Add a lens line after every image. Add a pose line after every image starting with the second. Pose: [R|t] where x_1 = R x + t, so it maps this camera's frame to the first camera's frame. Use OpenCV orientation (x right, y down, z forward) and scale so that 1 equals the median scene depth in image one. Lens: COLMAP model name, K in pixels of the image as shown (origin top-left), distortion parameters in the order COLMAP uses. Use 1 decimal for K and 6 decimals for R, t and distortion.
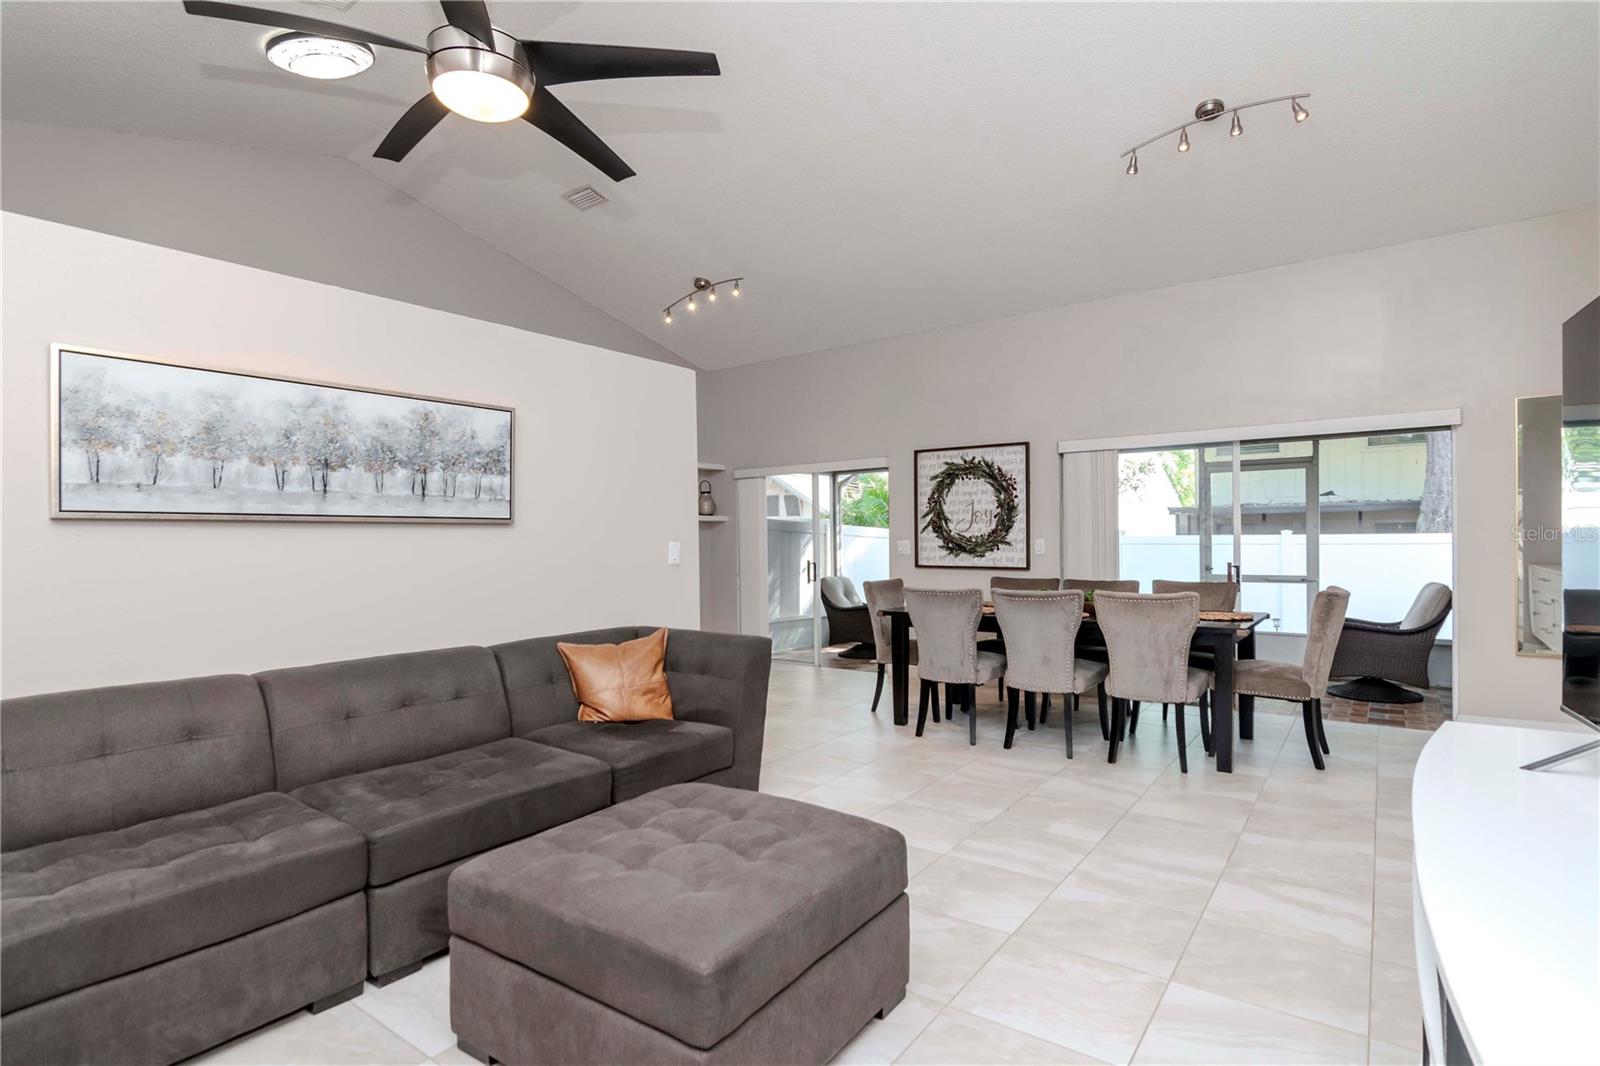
lens RADIAL K [[780.6, 0, 805.7], [0, 780.6, 542.9], [0, 0, 1]] dist [-0.011644, -0.000443]
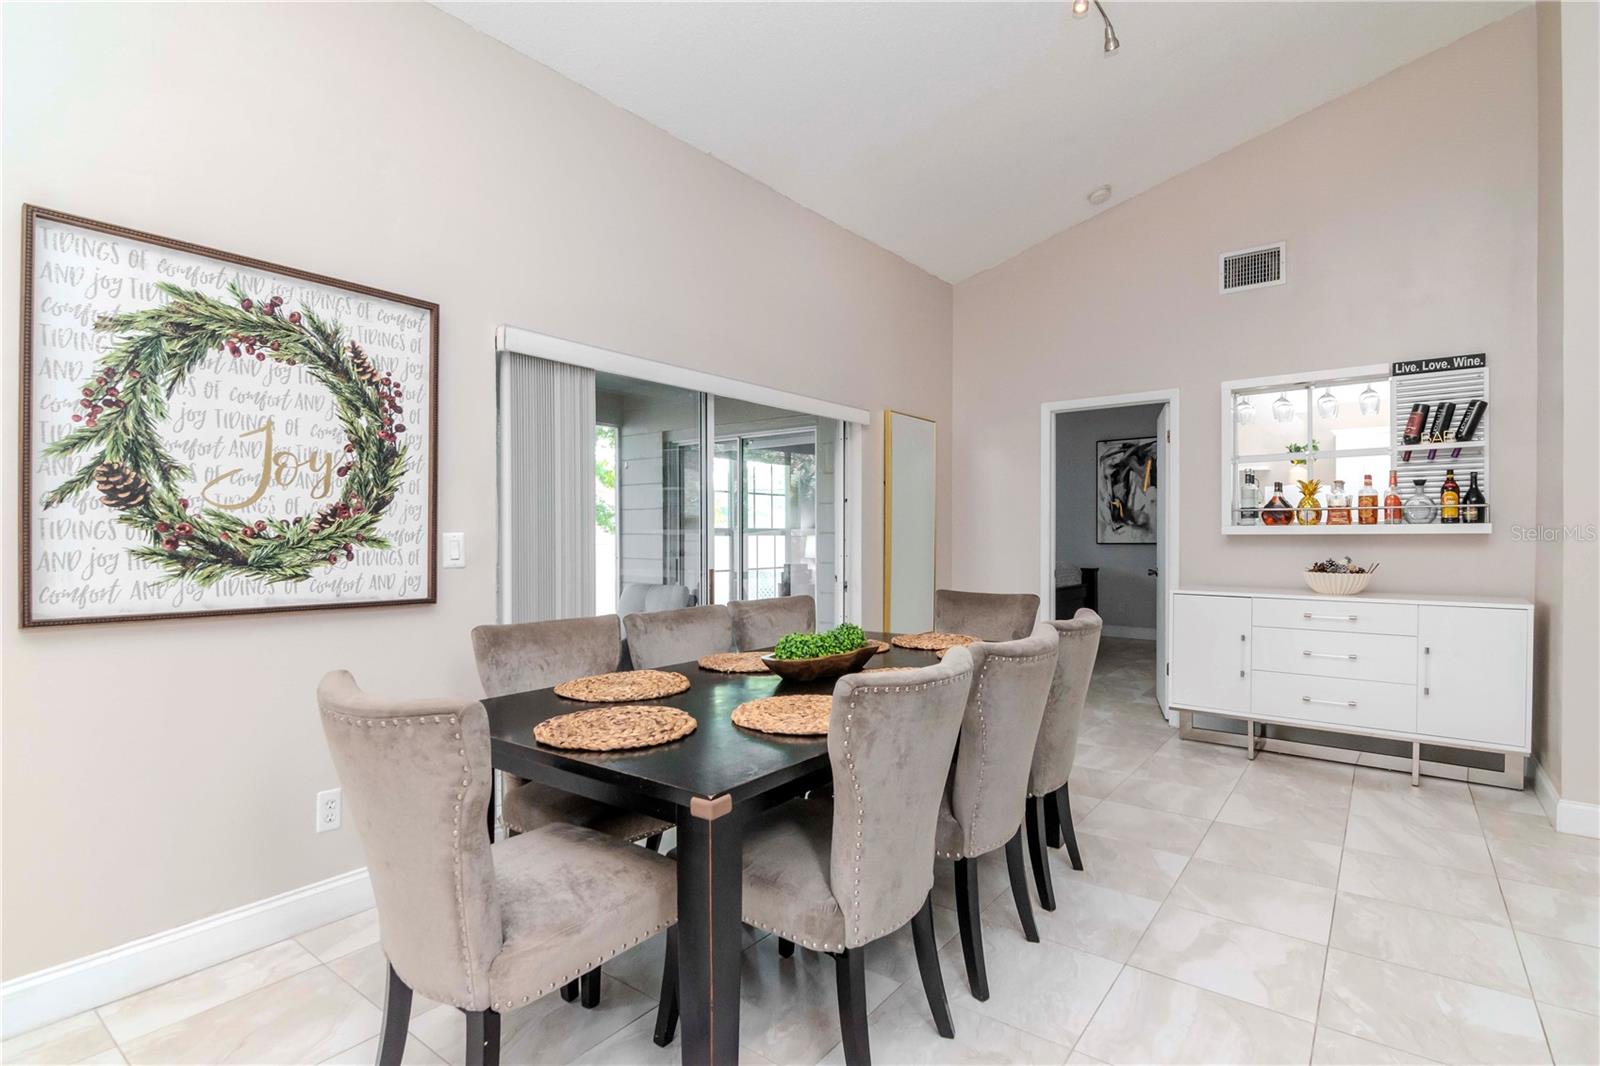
lens RADIAL K [[785.5, 0, 793.1], [0, 785.5, 543.7], [0, 0, 1]] dist [-0.003928, -0.001034]
pose [[0.024710, 0.001734, 0.999693, -0.132428], [0.005649, 0.999982, -0.001874, 0.003356], [-0.999679, 0.005693, 0.024700, 0.747187]]
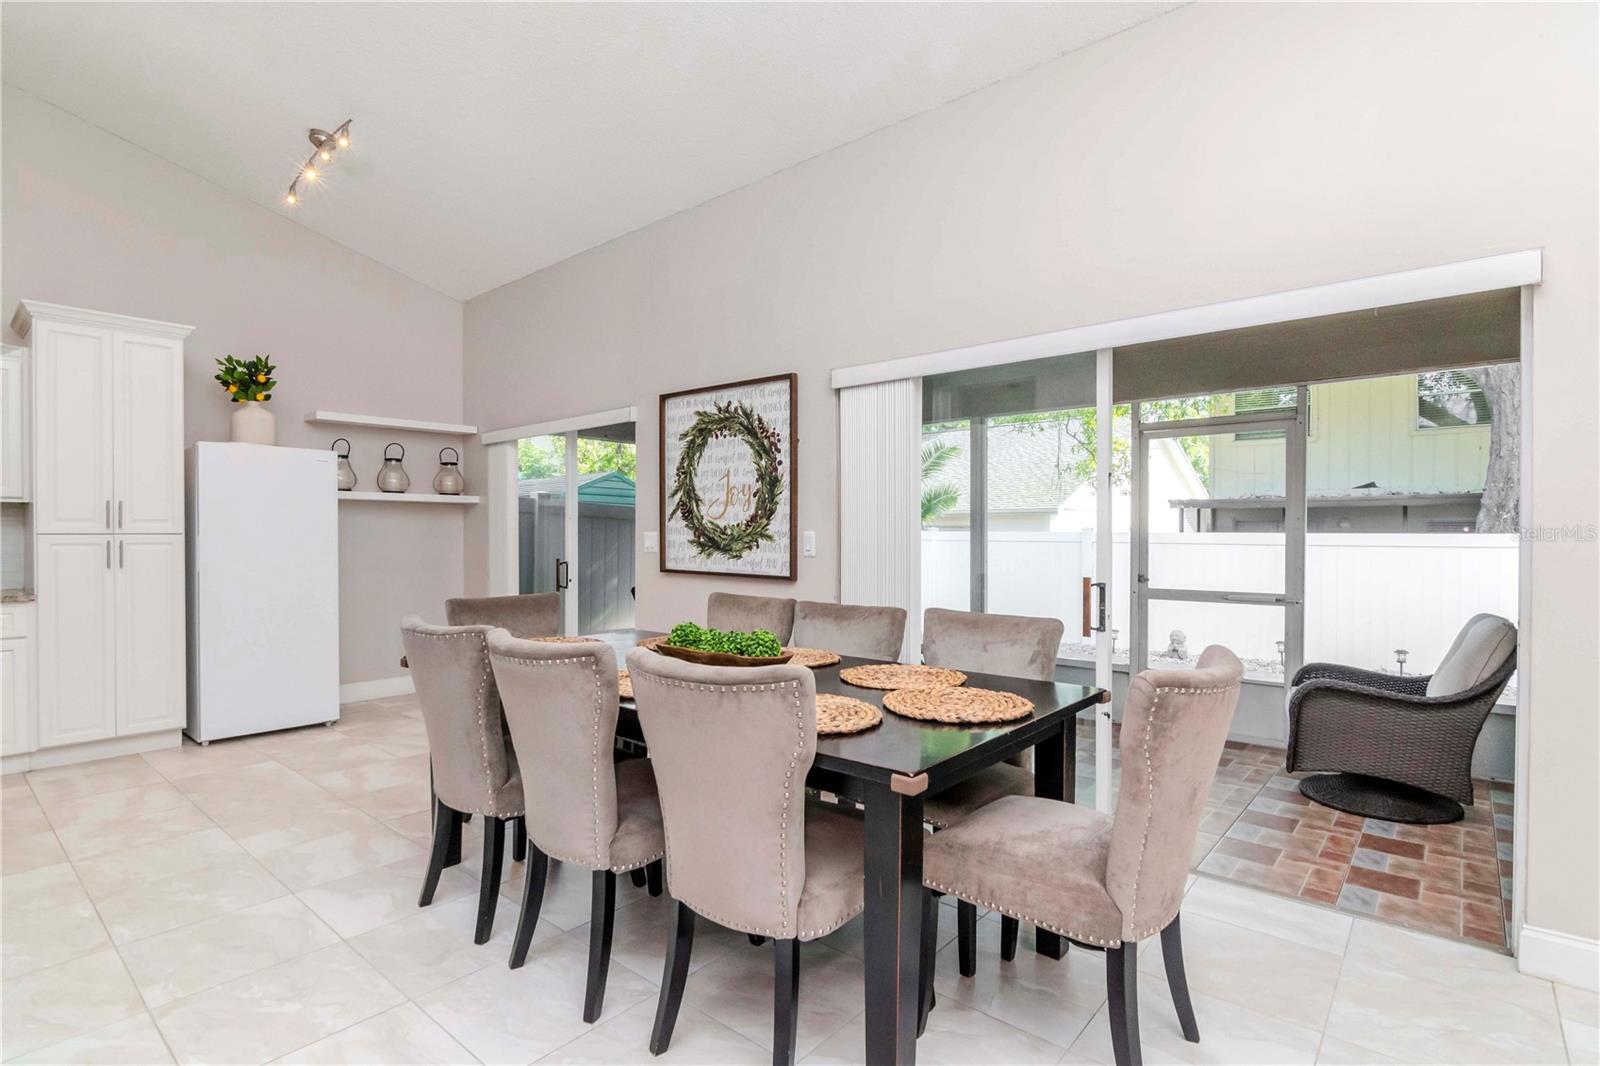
lens RADIAL K [[766.4, 0, 802.1], [0, 766.4, 542.6], [0, 0, 1]] dist [-0.000043, -0.008497]
pose [[0.997886, 0.014189, -0.063426, 0.312162], [-0.013687, 0.999872, 0.008342, -0.000799], [0.063536, -0.007456, 0.997952, 0.370945]]
